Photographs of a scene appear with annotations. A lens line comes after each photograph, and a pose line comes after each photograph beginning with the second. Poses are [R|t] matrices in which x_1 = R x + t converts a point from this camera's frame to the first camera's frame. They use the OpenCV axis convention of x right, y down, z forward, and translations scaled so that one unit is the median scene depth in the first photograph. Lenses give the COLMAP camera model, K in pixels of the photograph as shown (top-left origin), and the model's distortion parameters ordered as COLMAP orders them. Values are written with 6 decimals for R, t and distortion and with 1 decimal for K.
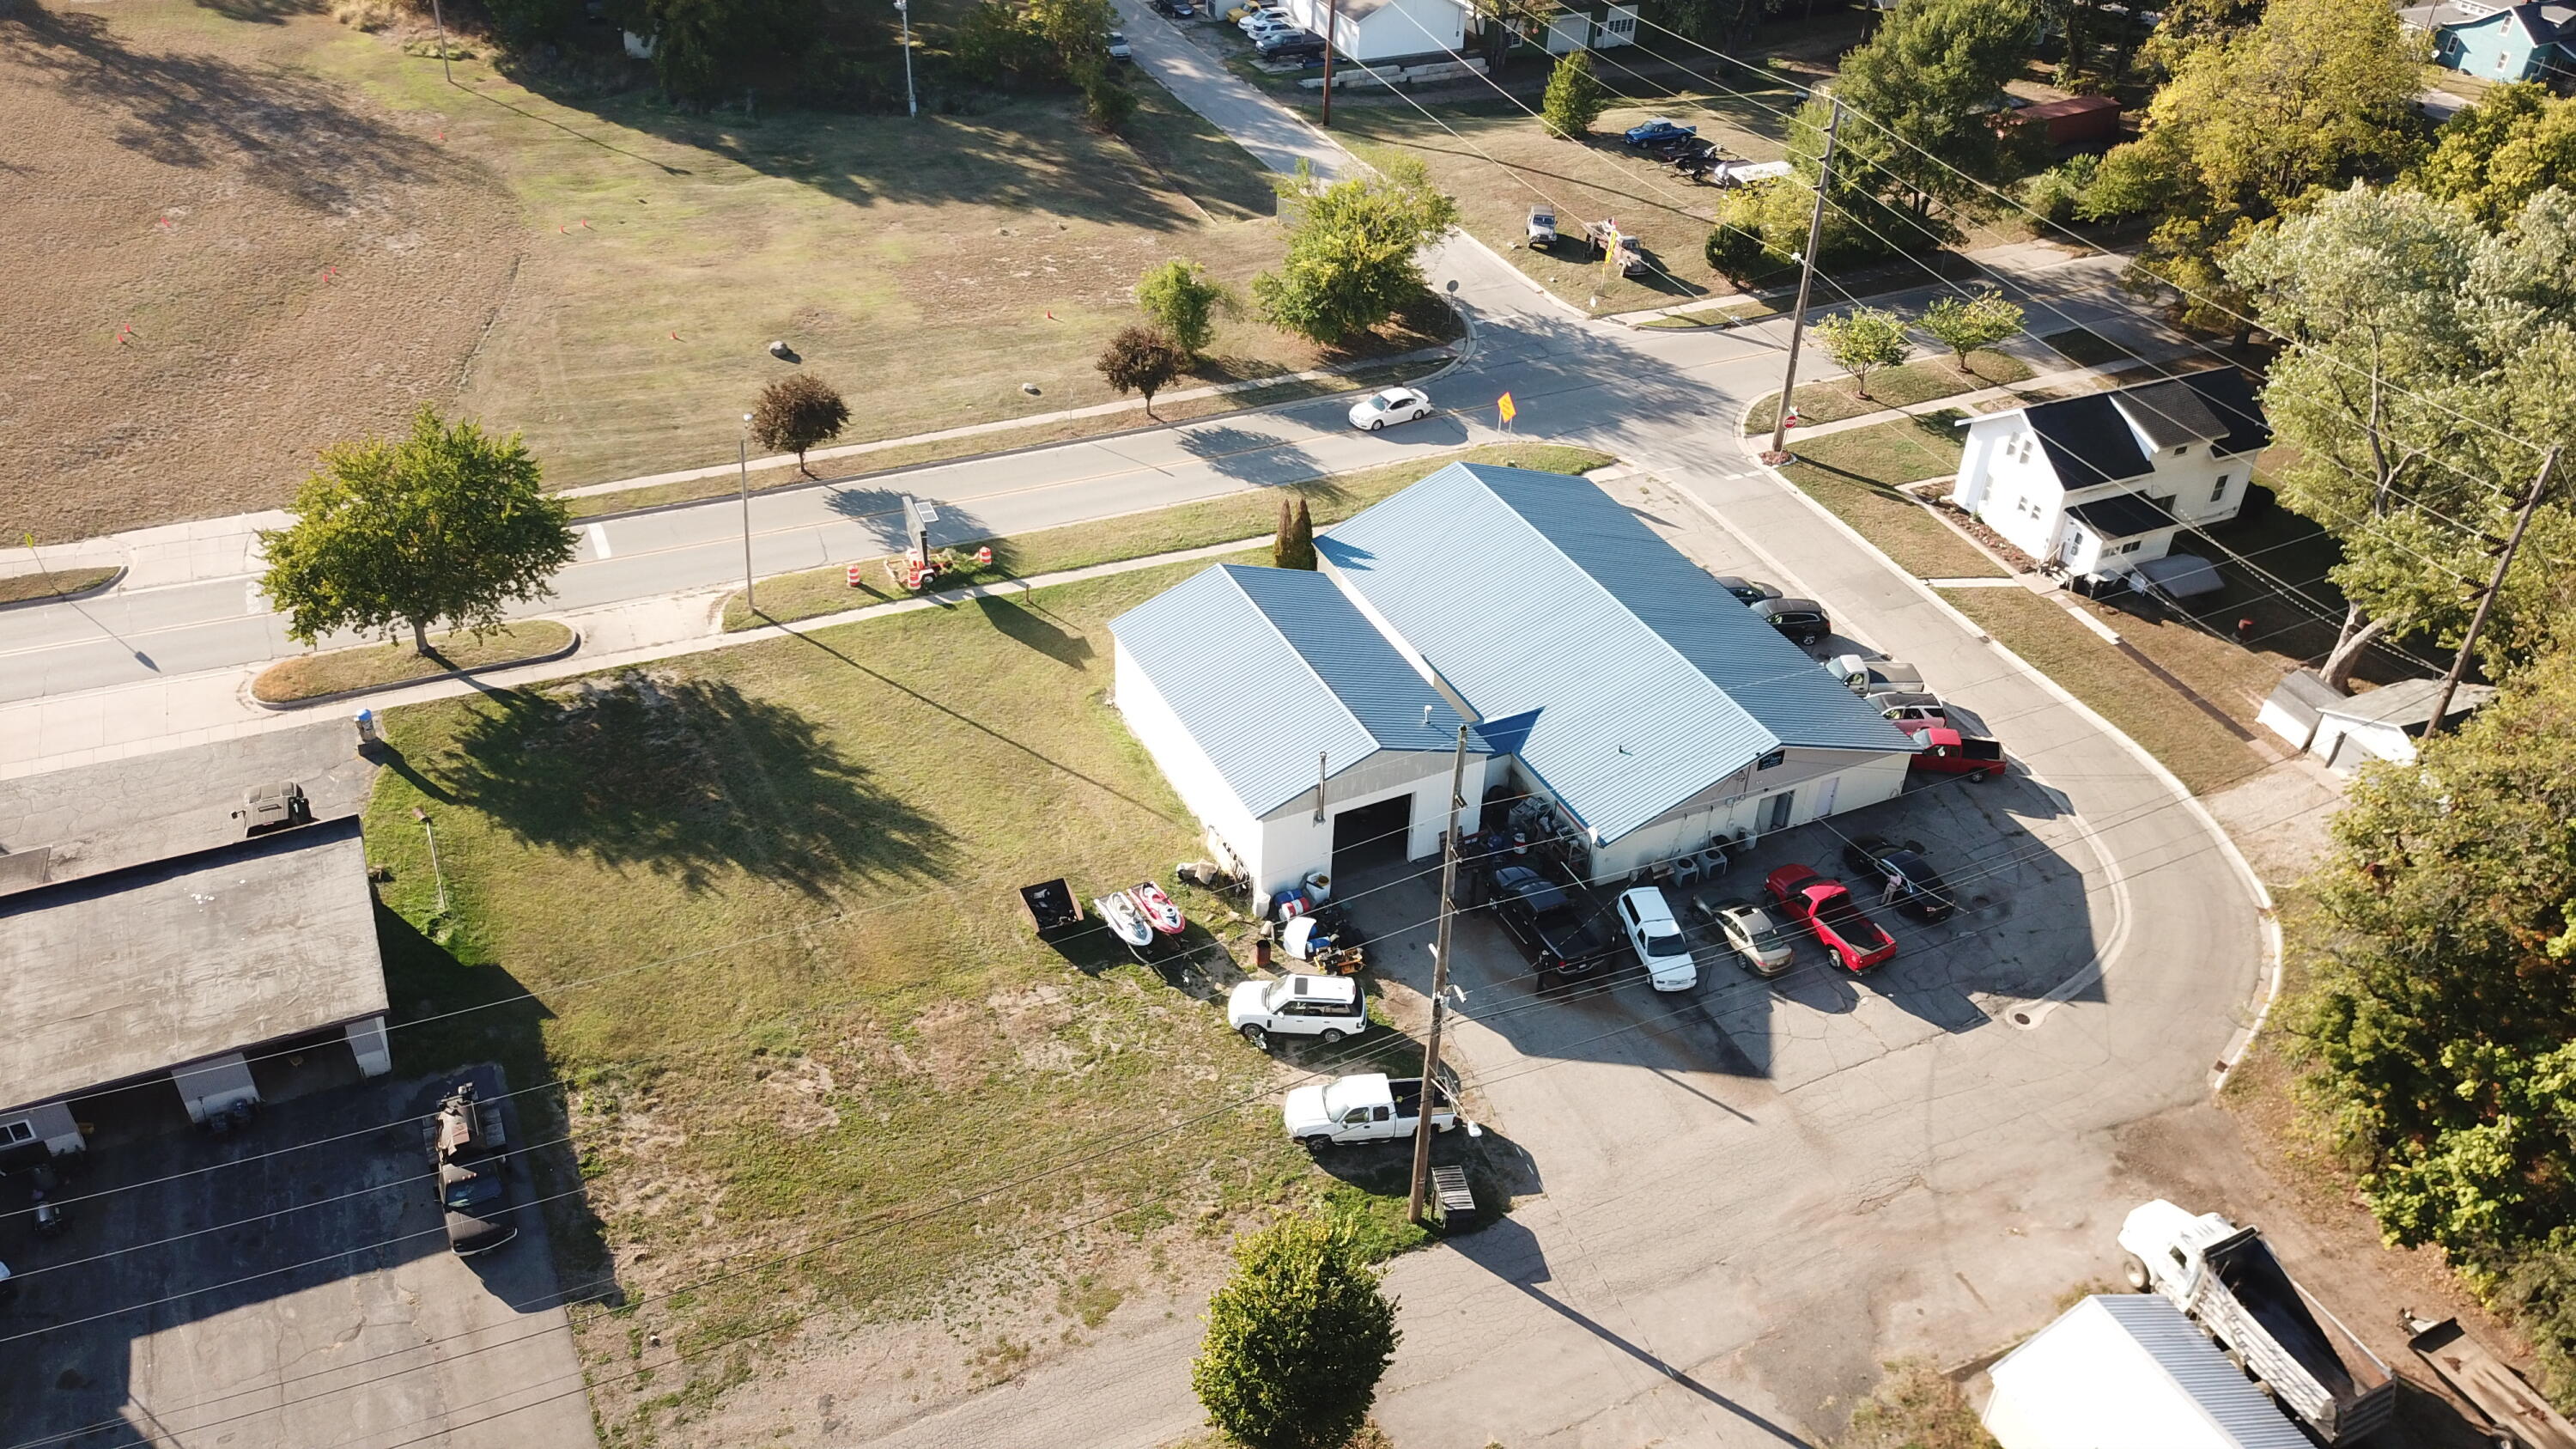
lens RADIAL K [[1980.0, 0, 1281.1], [0, 1980.0, 744.1], [0, 0, 1]] dist [0.010074, -0.023292]
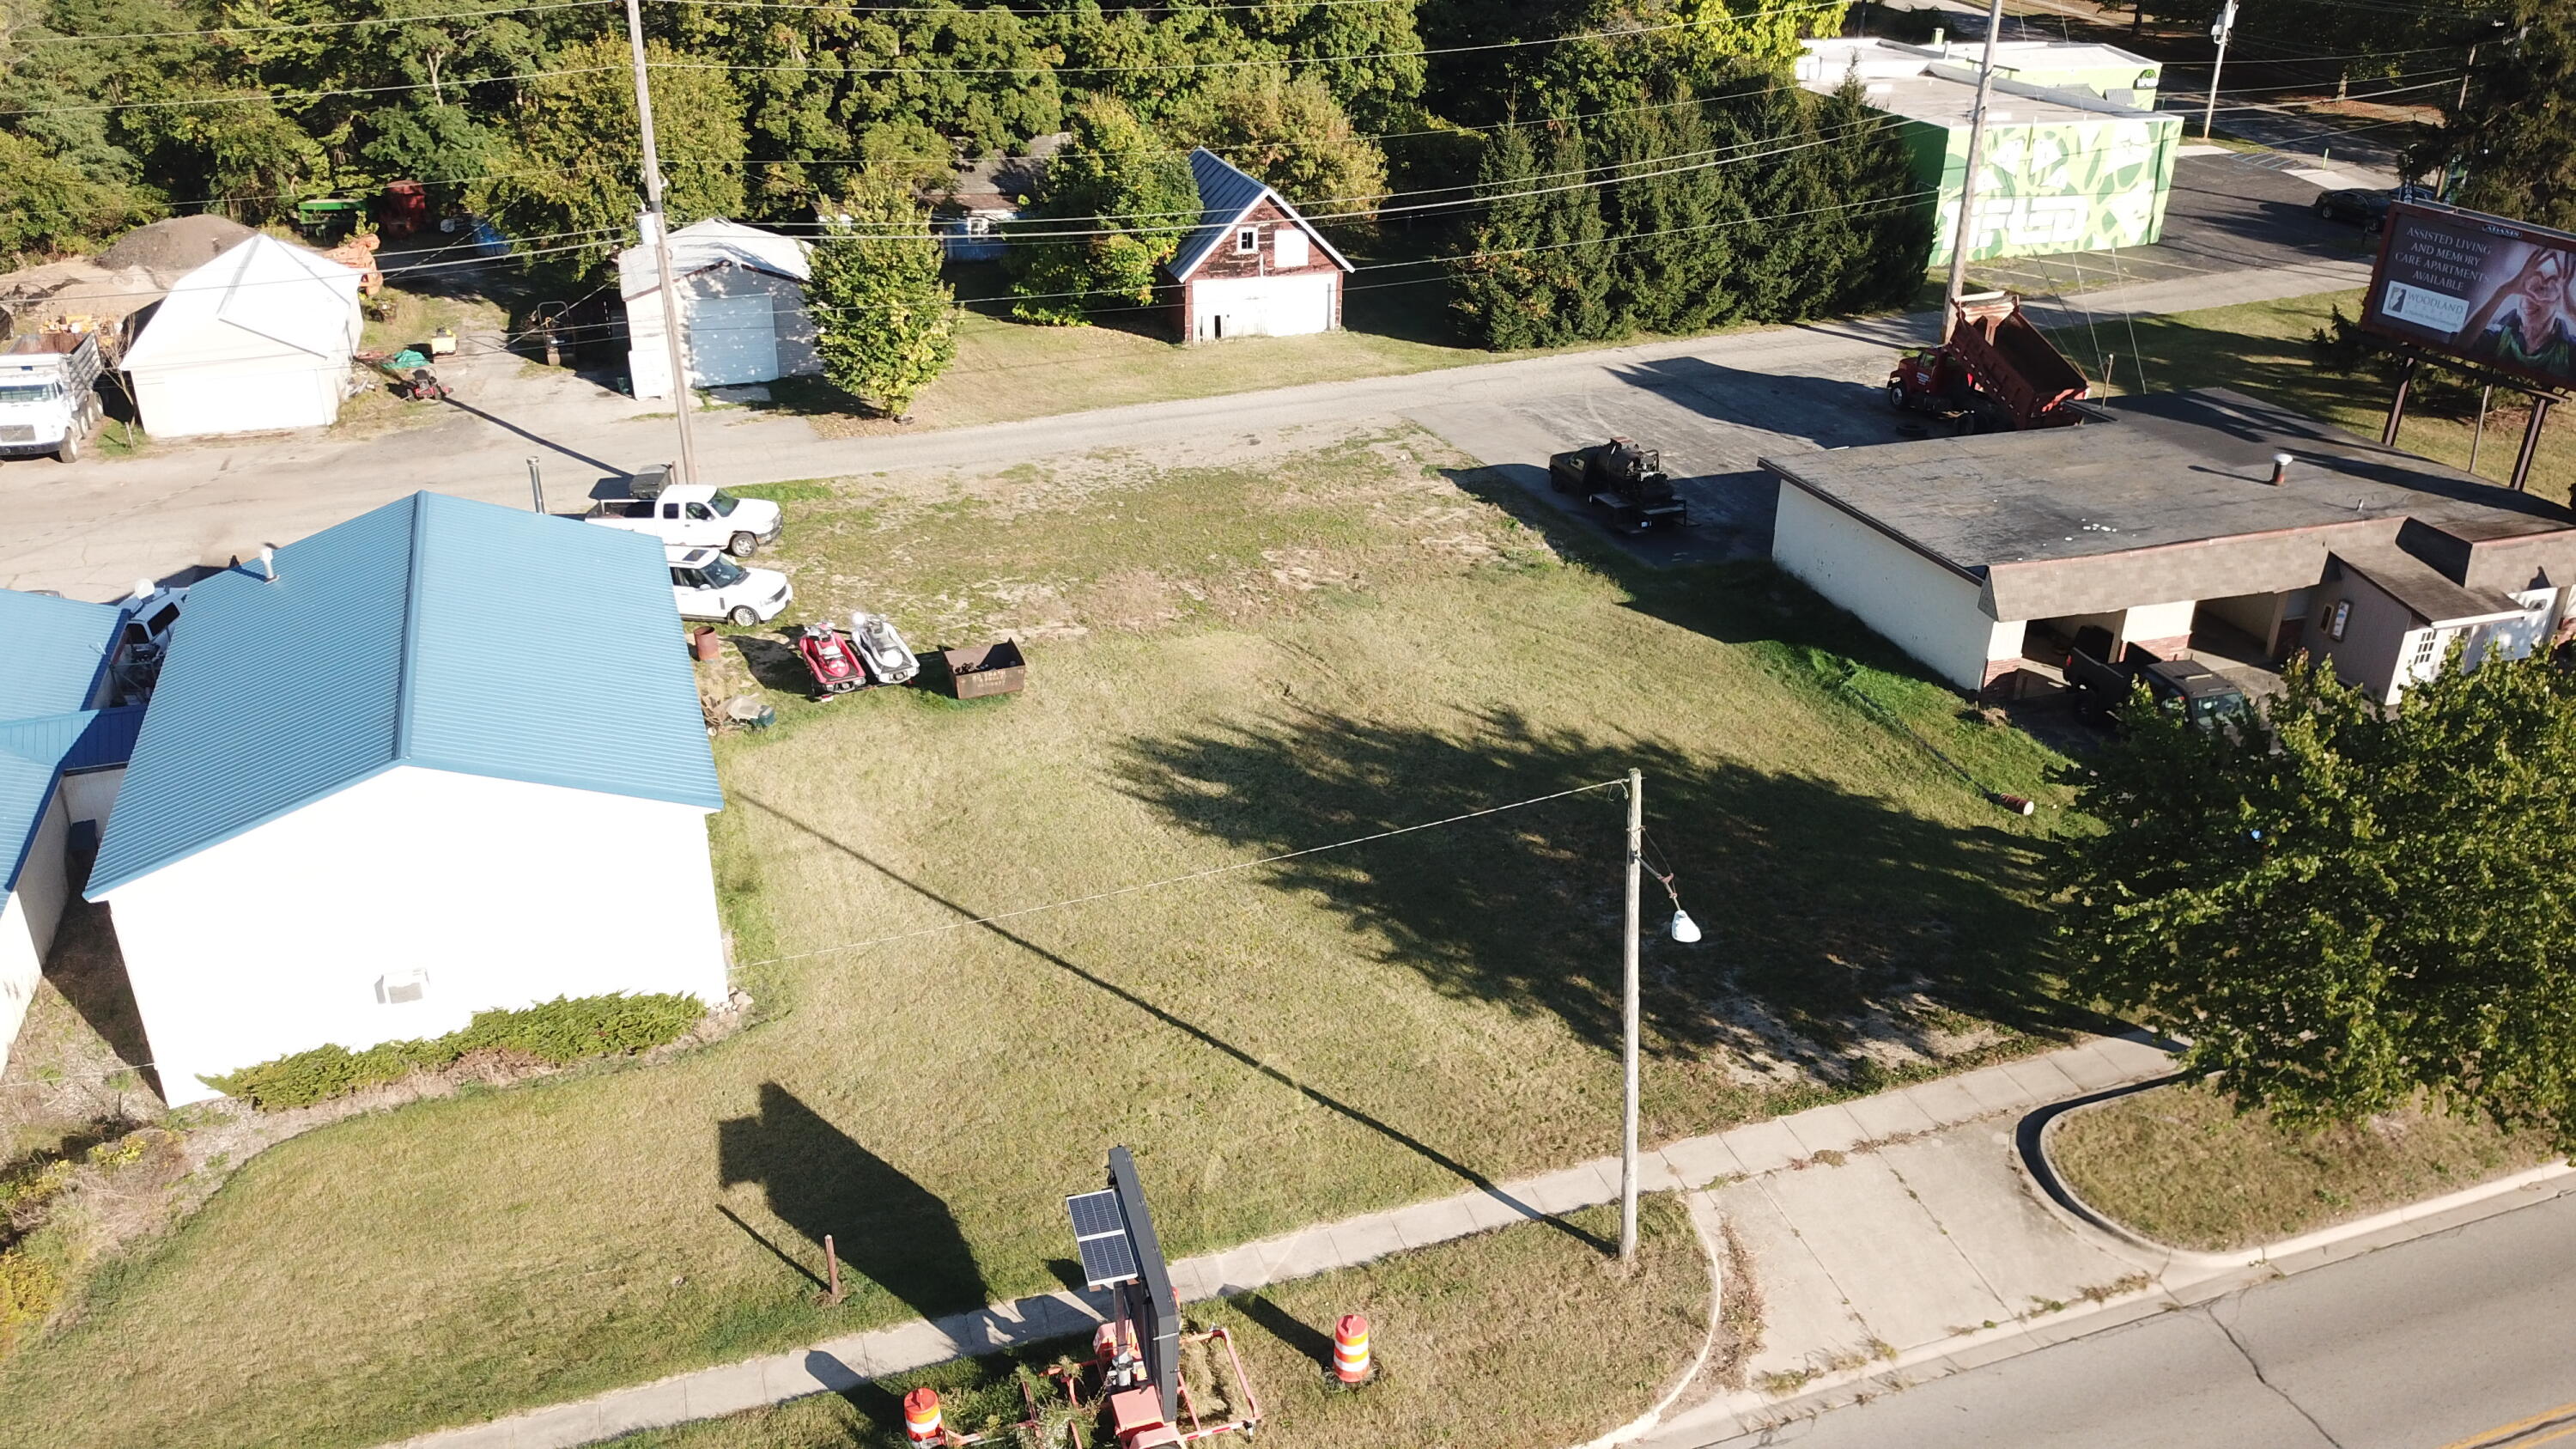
lens RADIAL K [[1972.5, 0, 1290.1], [0, 1972.5, 760.4], [0, 0, 1]] dist [0.011372, -0.022445]
pose [[-0.993344, -0.088813, 0.073341, -0.252506], [0.024777, 0.457071, 0.889085, -0.465080], [-0.112485, 0.884985, -0.451828, 1.213391]]
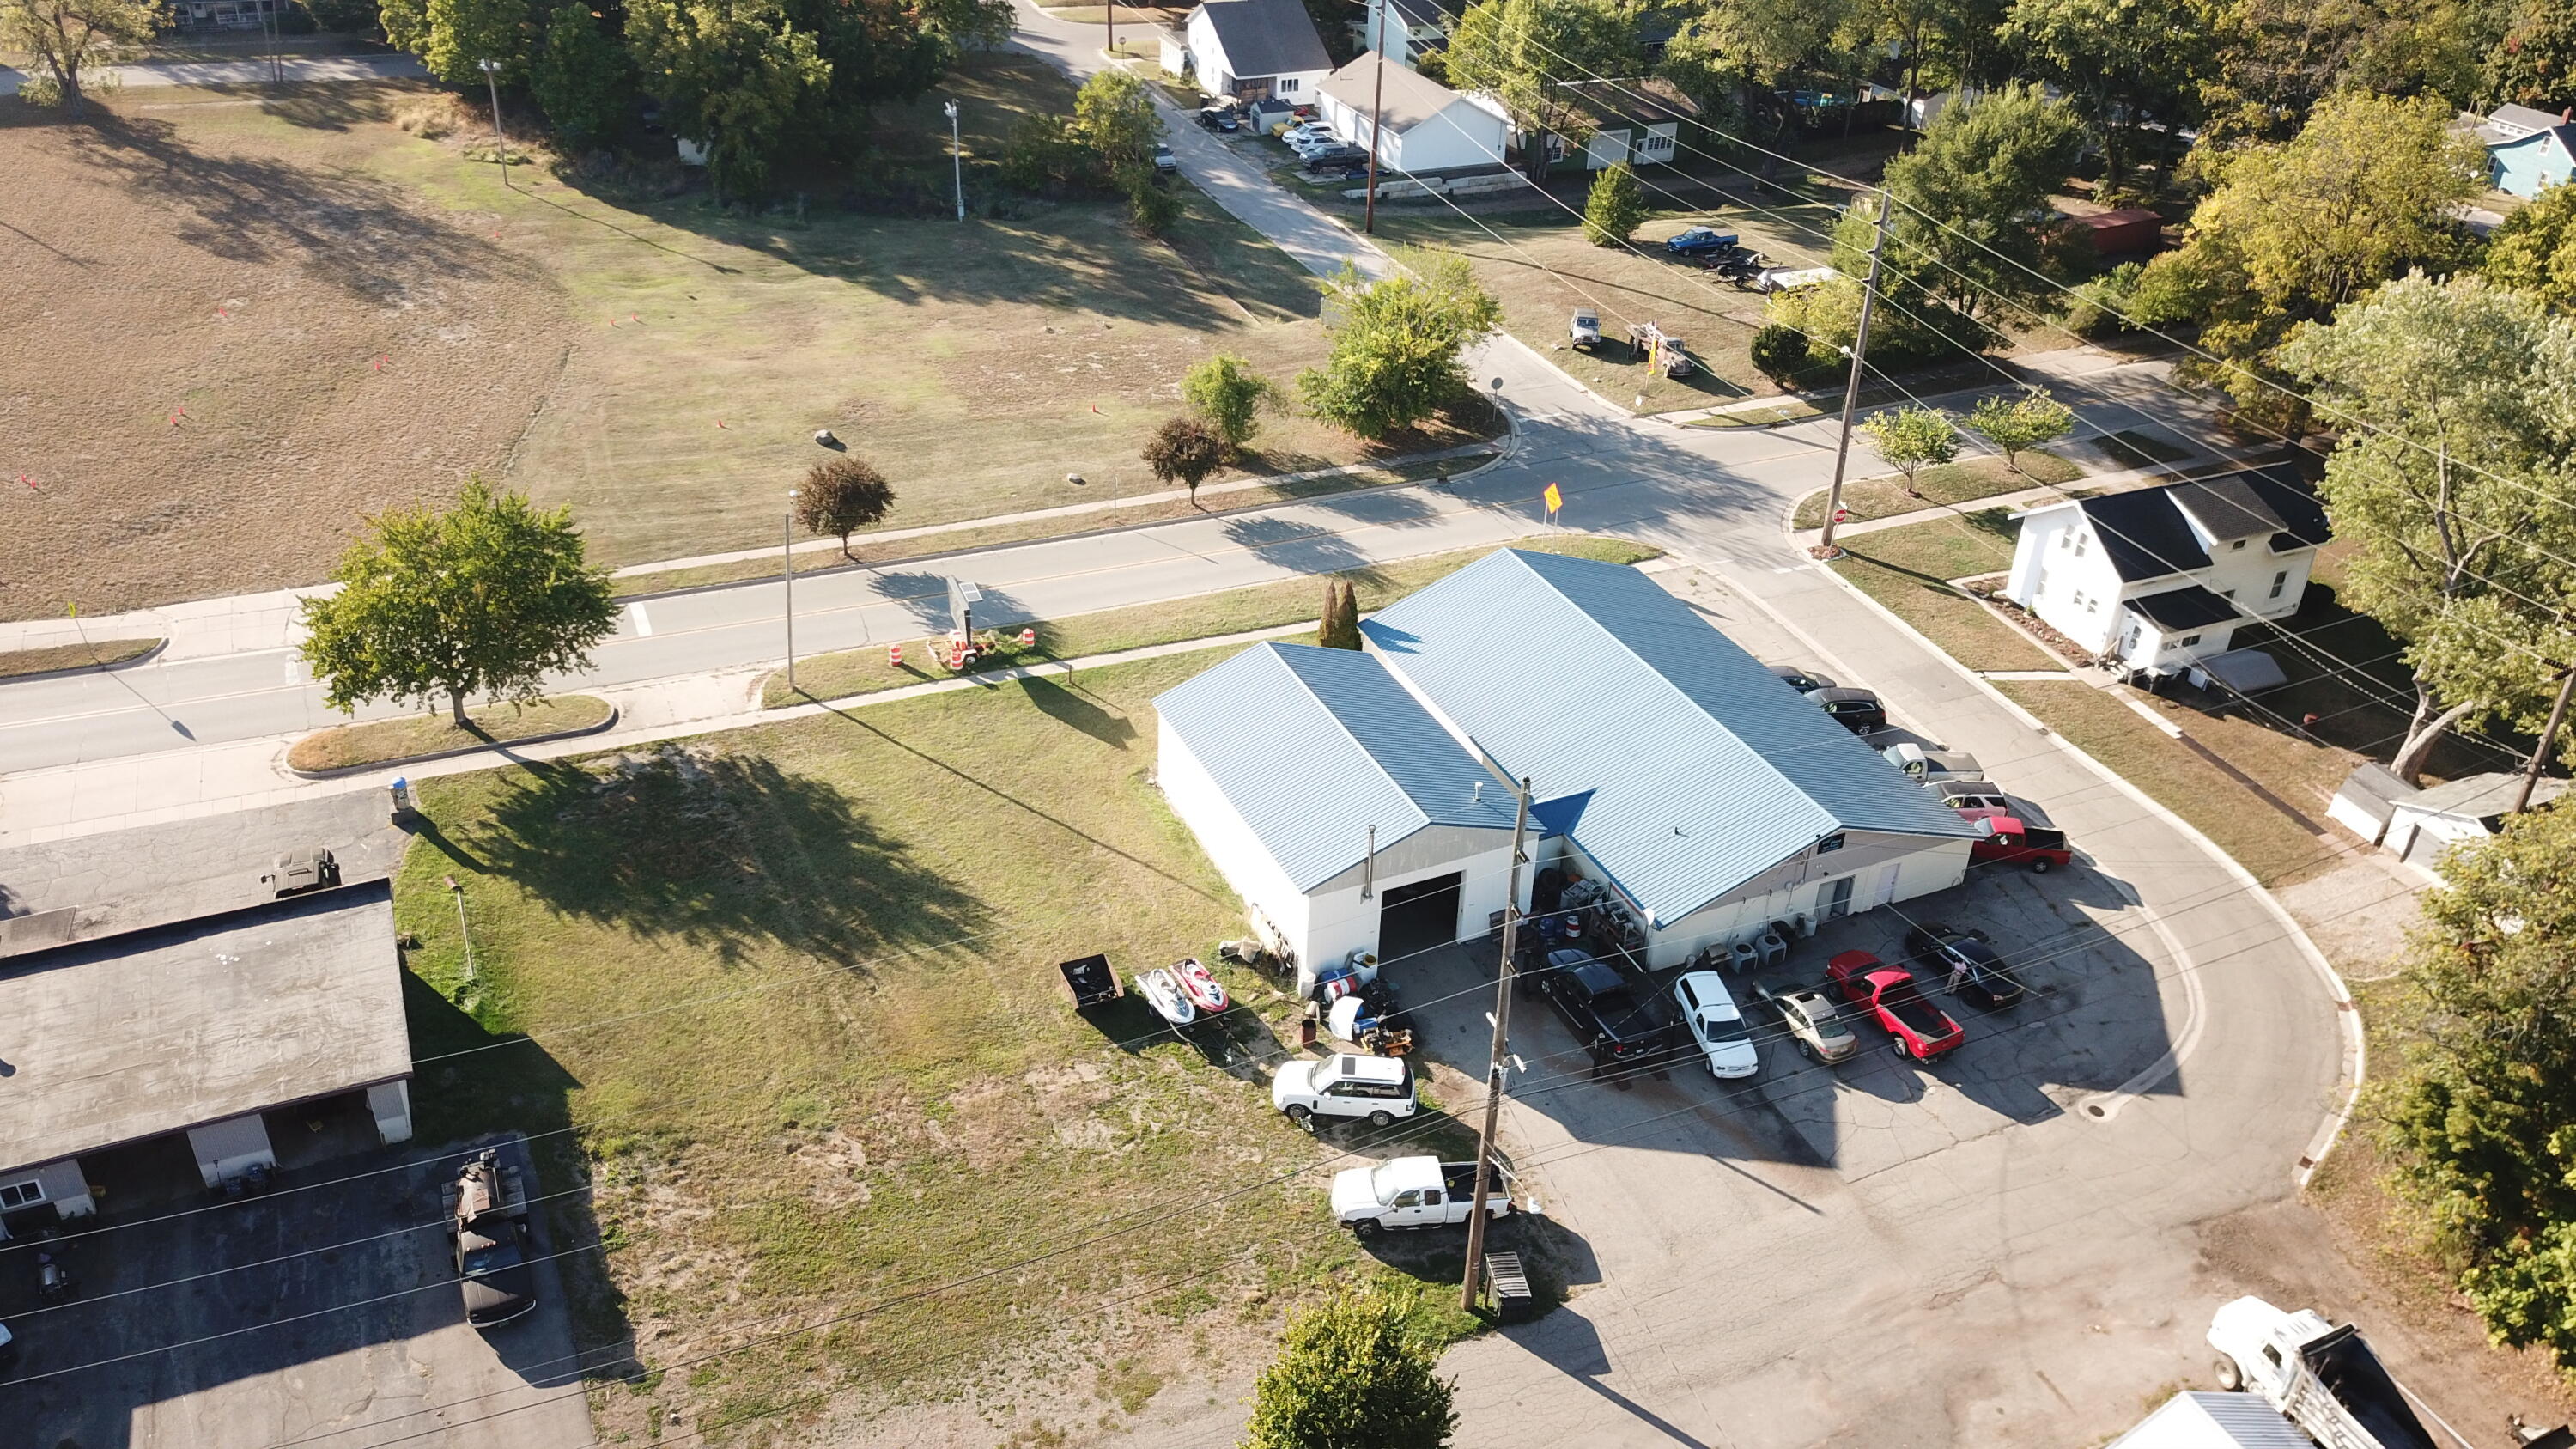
lens RADIAL K [[1980.0, 0, 1281.1], [0, 1980.0, 744.1], [0, 0, 1]] dist [0.010074, -0.023292]
pose [[0.999841, 0.010095, -0.014689, -0.008855], [-0.011034, 0.997802, -0.065348, 0.025172], [0.013997, 0.065500, 0.997754, 0.019550]]
